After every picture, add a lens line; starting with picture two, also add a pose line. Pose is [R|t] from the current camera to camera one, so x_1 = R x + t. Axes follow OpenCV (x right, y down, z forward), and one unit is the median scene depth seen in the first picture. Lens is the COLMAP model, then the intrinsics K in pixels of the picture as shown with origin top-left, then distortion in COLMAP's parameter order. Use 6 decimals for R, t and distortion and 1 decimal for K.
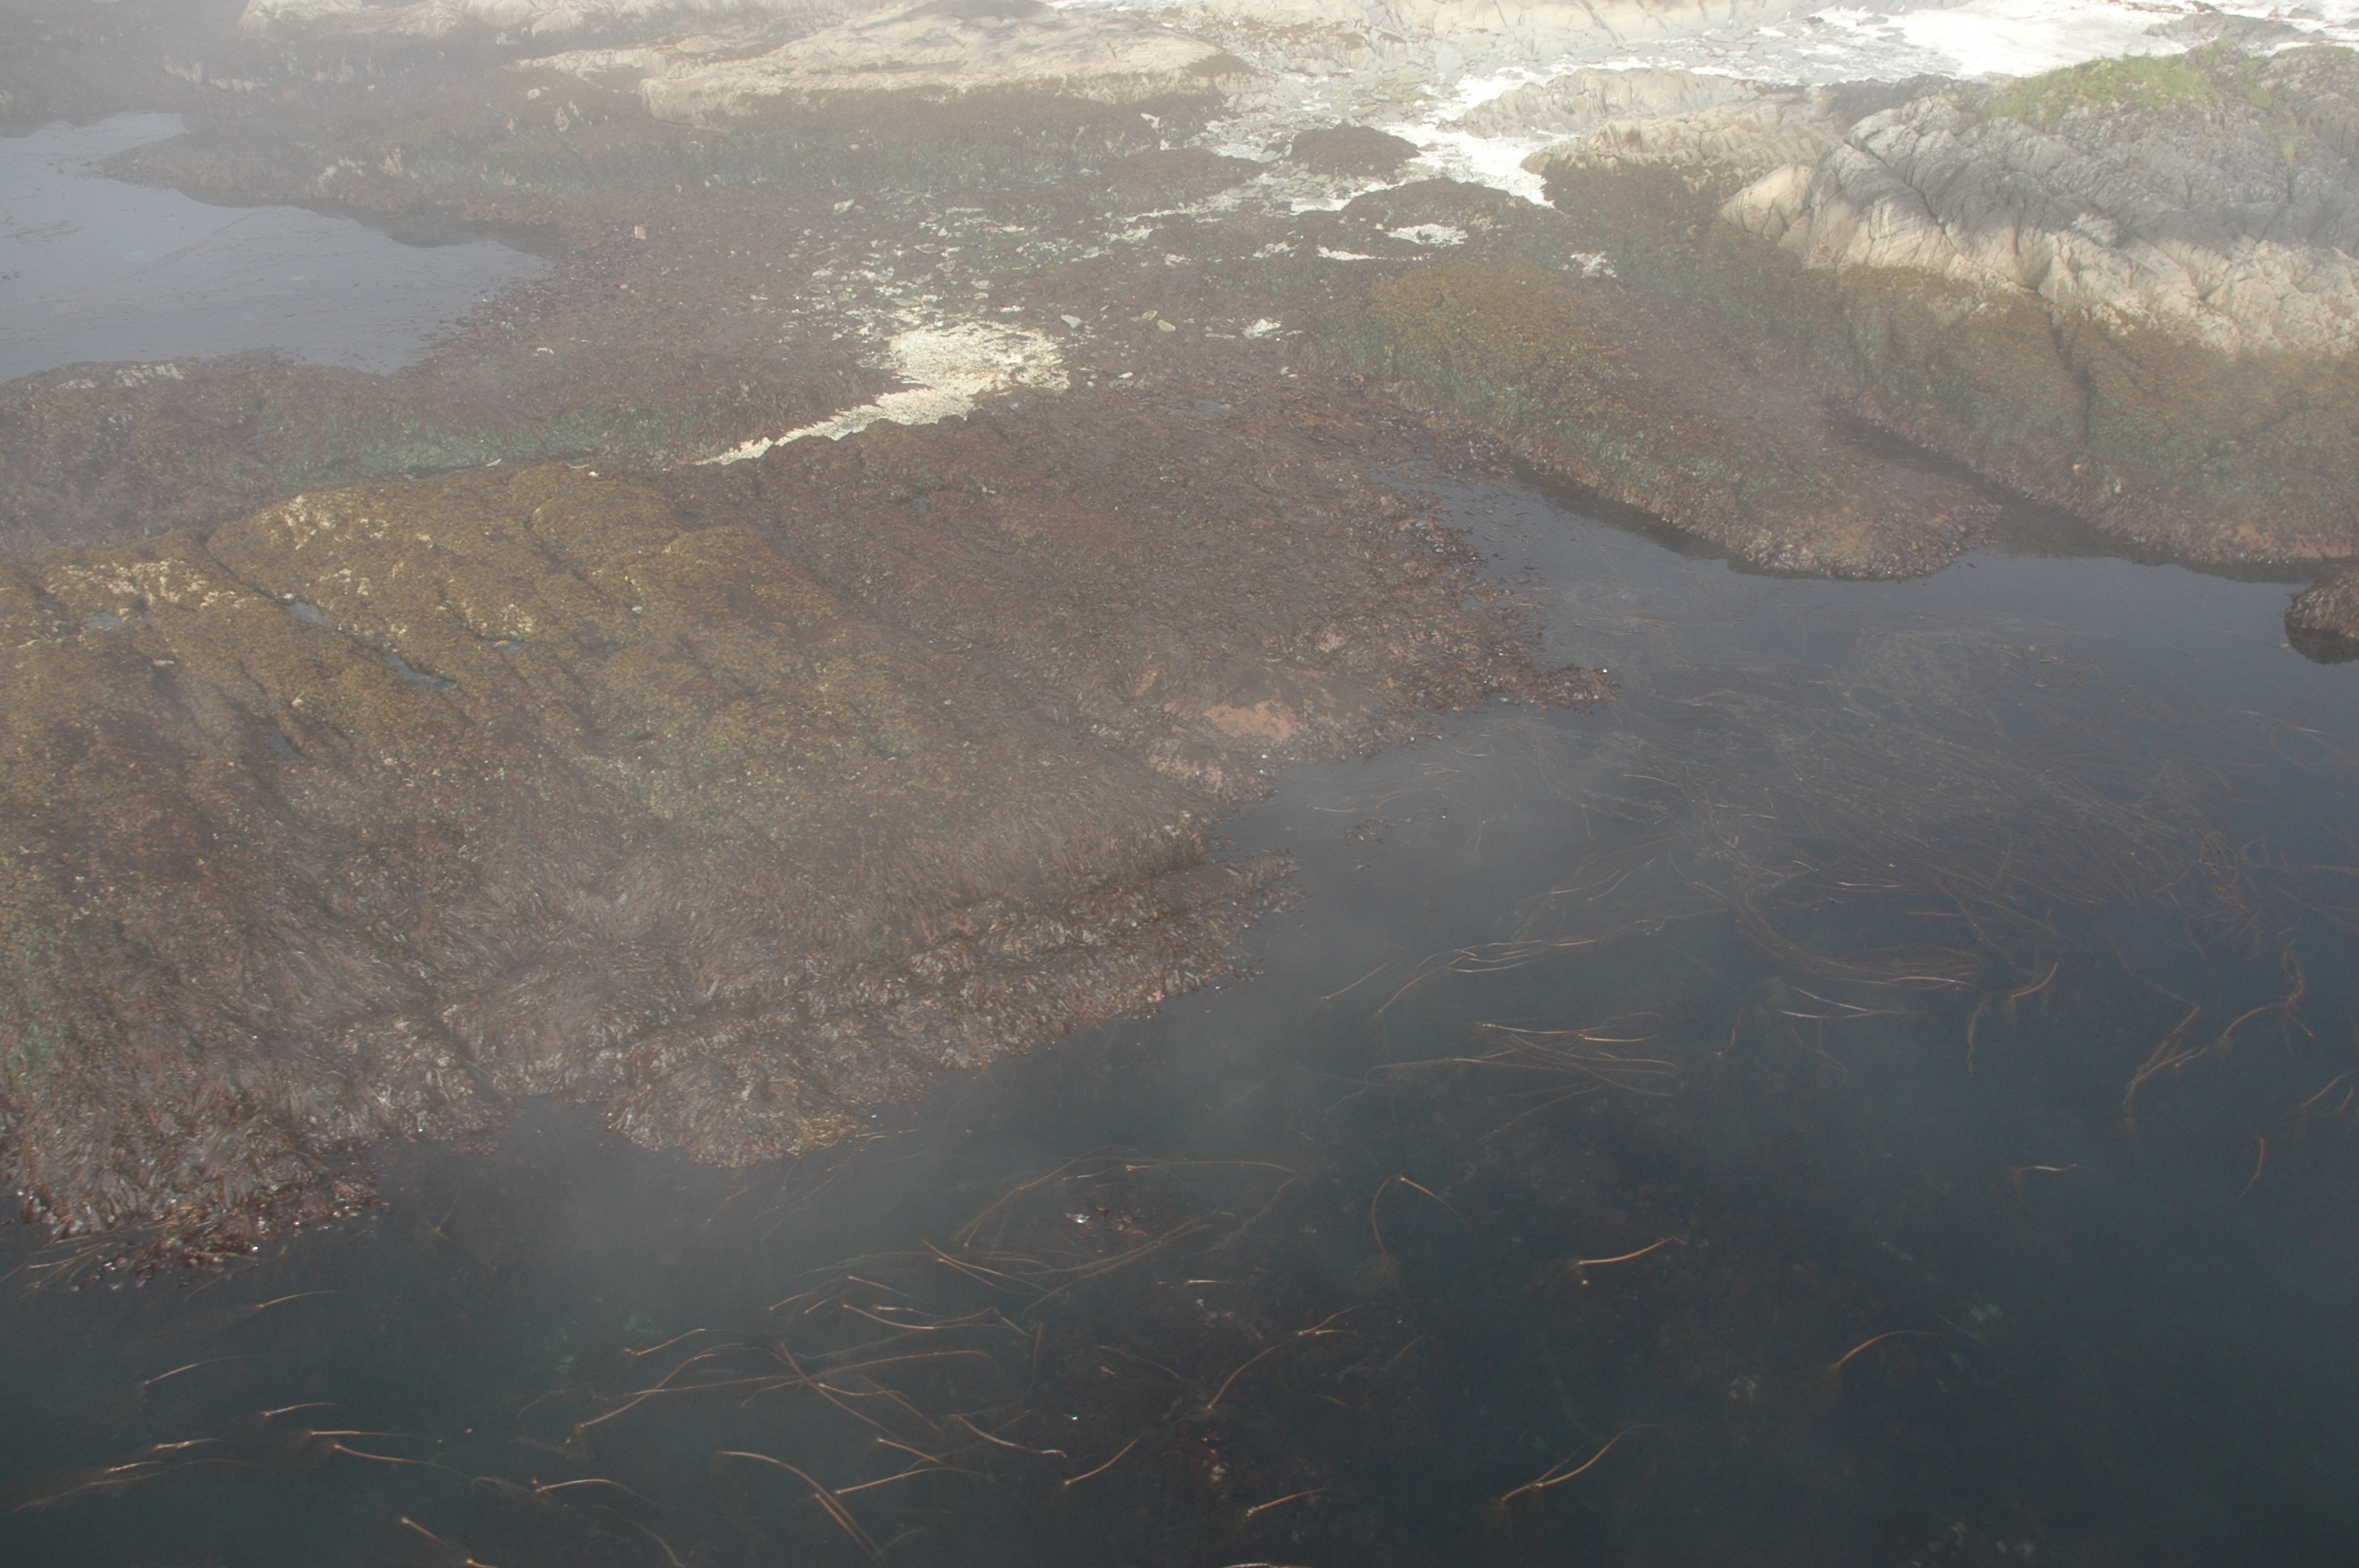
lens RADIAL K [[1889.2, 0, 1179.5], [0, 1889.2, 784.0], [0, 0, 1]] dist [-0.194110, 0.191126]
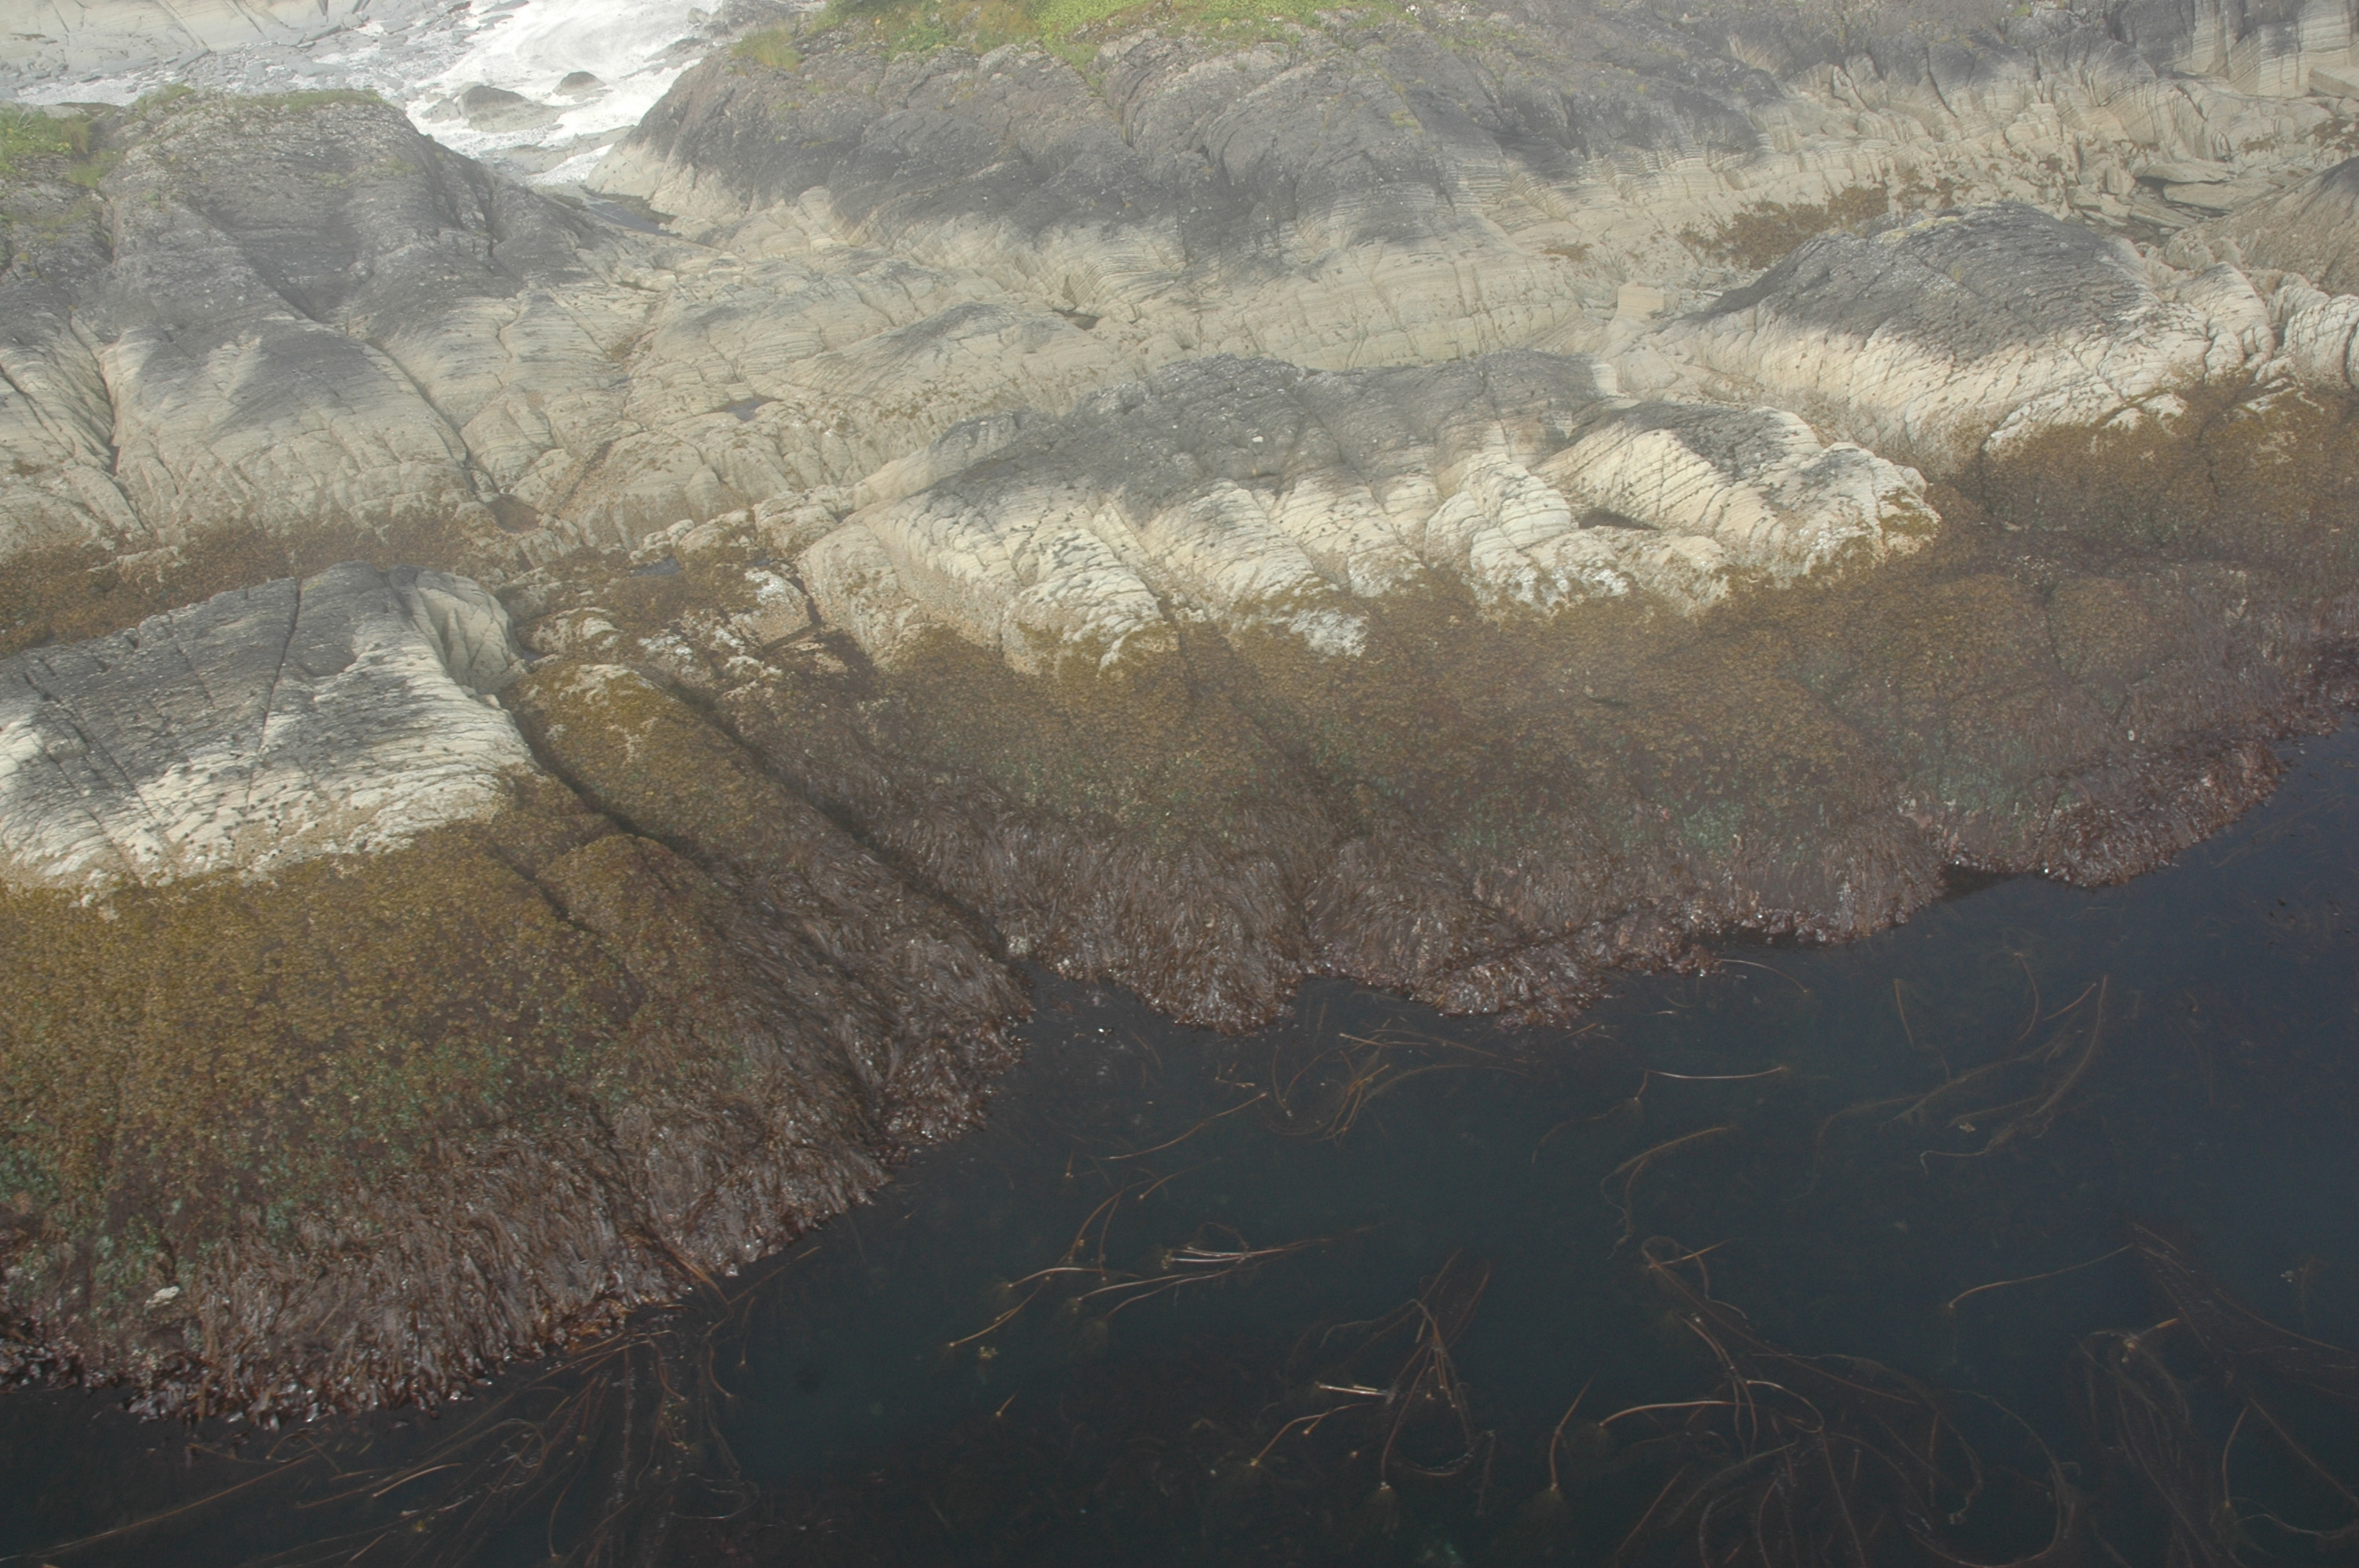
lens RADIAL K [[1889.2, 0, 1179.5], [0, 1889.2, 784.0], [0, 0, 1]] dist [-0.194110, 0.191126]
pose [[0.995632, 0.033083, -0.087308, 1.133538], [-0.028067, 0.997918, 0.058067, -0.186176], [0.089047, -0.055363, 0.994488, 0.285708]]
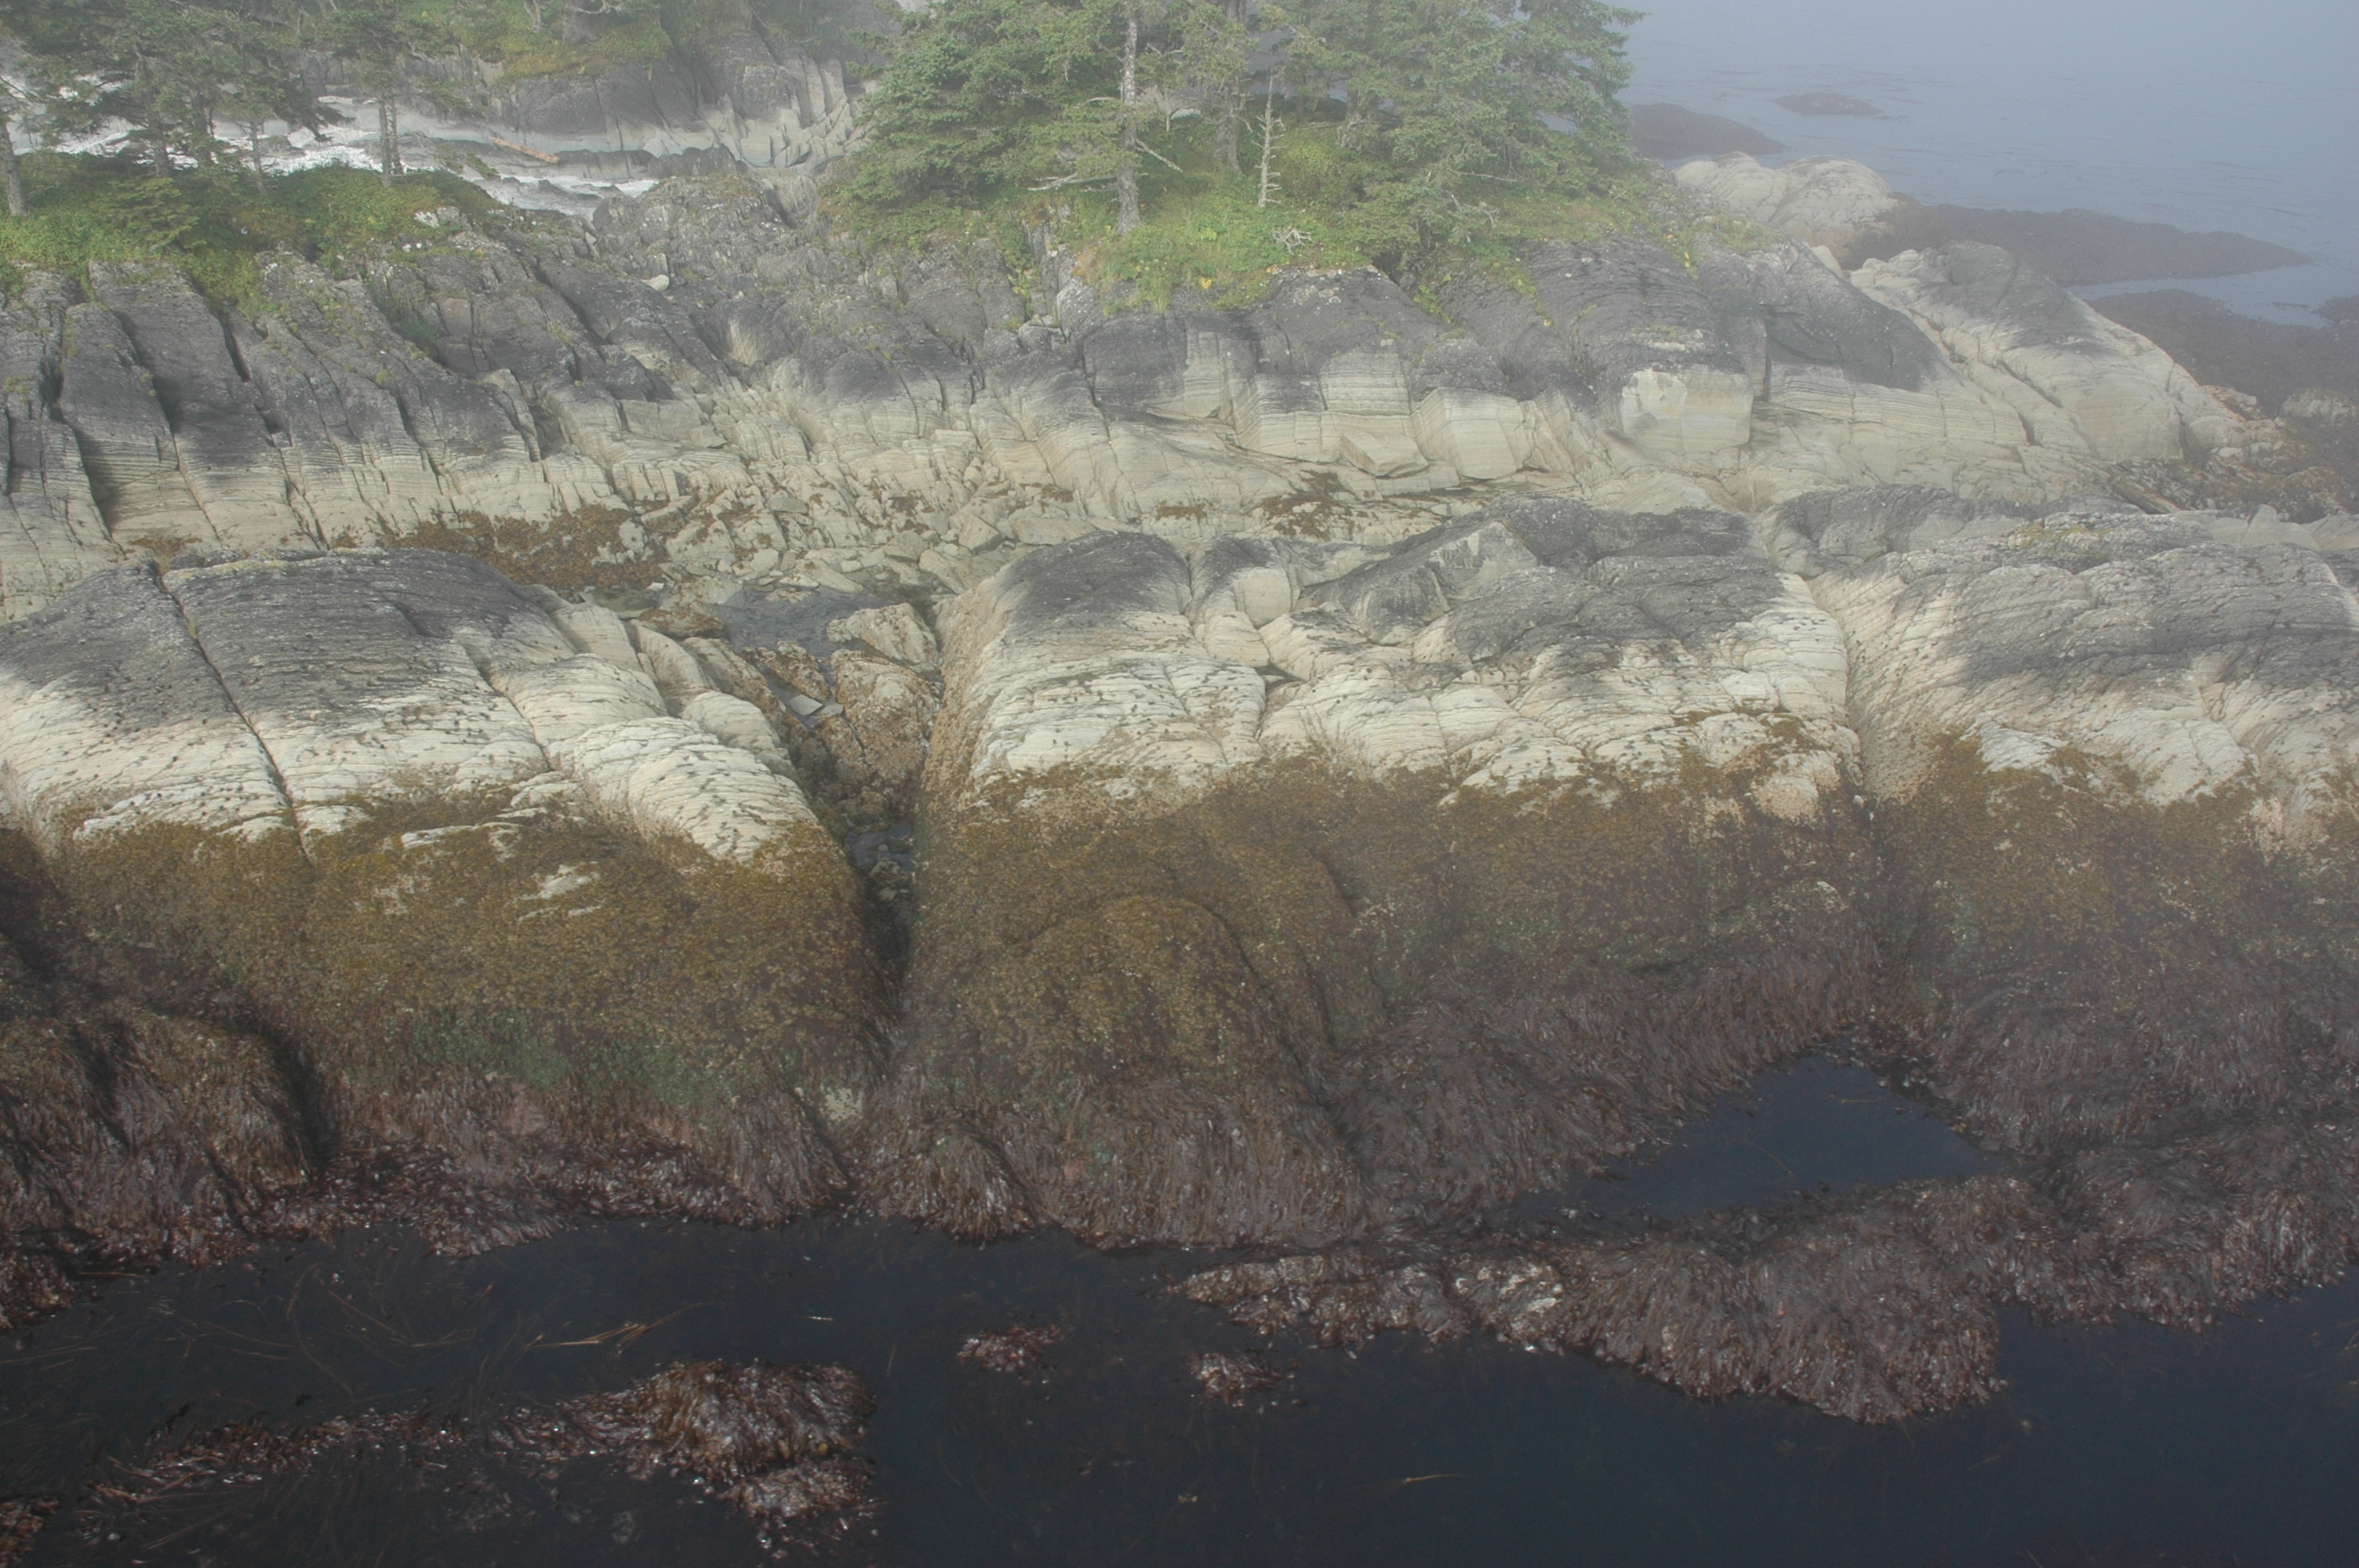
lens RADIAL K [[1889.2, 0, 1179.5], [0, 1889.2, 784.0], [0, 0, 1]] dist [-0.194110, 0.191126]
pose [[0.953434, 0.185859, -0.237527, 1.770927], [-0.196743, 0.980191, -0.022751, -0.336712], [0.228593, 0.068423, 0.971114, 0.495176]]
